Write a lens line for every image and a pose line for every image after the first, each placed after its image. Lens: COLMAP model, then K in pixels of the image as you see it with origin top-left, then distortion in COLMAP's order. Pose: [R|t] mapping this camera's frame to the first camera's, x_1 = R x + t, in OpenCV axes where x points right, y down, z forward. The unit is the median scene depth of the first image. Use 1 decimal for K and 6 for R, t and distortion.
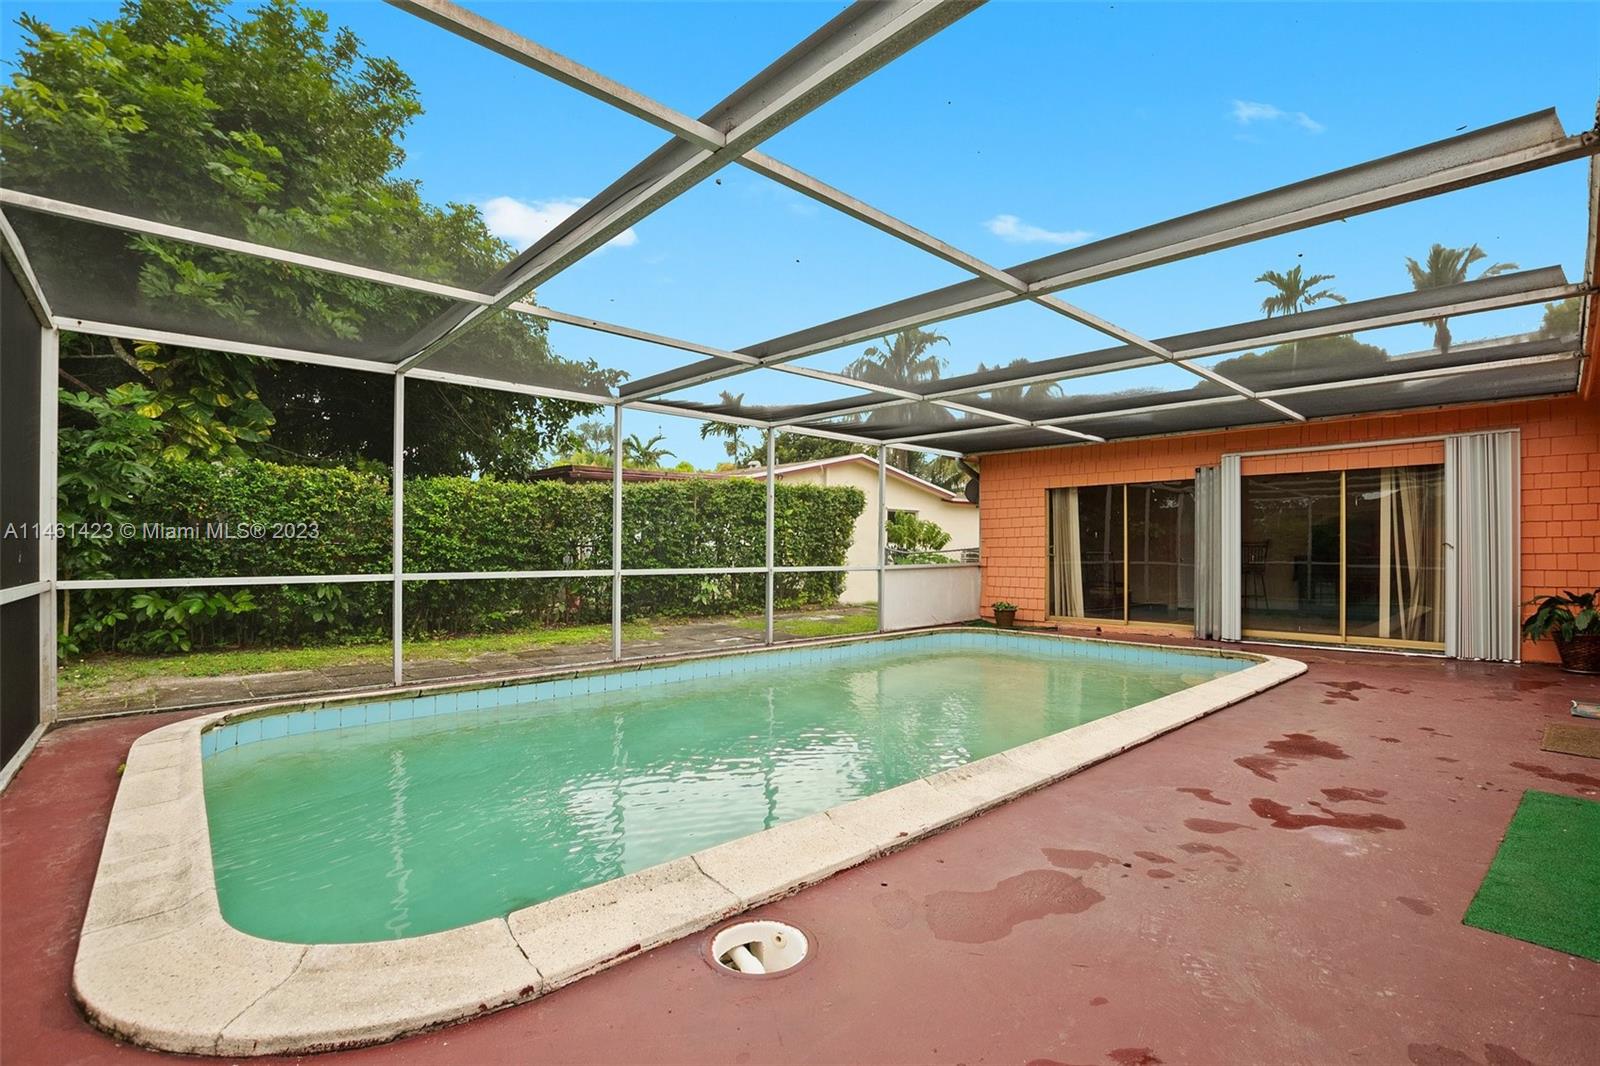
lens RADIAL K [[723.5, 0, 800.0], [0, 723.5, 540.0], [0, 0, 1]] dist [-0.030608, 0.005729]
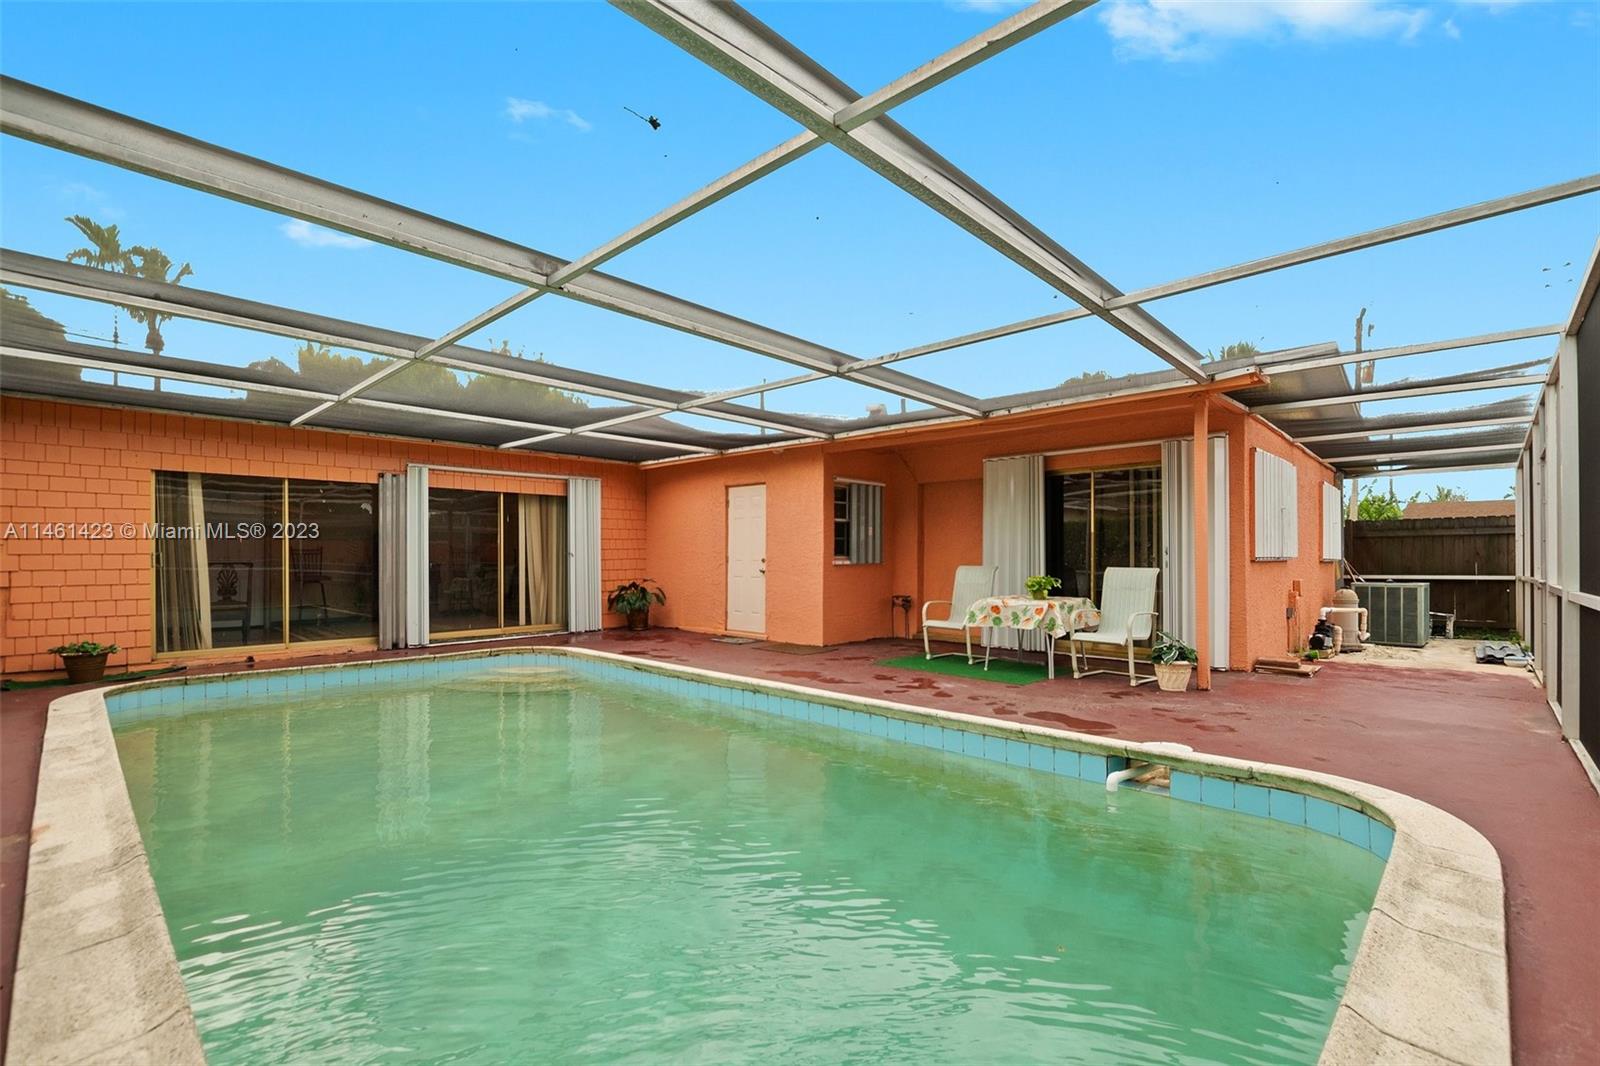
lens RADIAL K [[723.5, 0, 794.1], [0, 723.5, 556.9], [0, 0, 1]] dist [-0.030608, 0.005729]
pose [[-0.063689, -0.004610, 0.997959, -0.440888], [-0.015049, 0.999880, 0.003658, 0.000672], [-0.997856, -0.014786, -0.063750, 0.506330]]
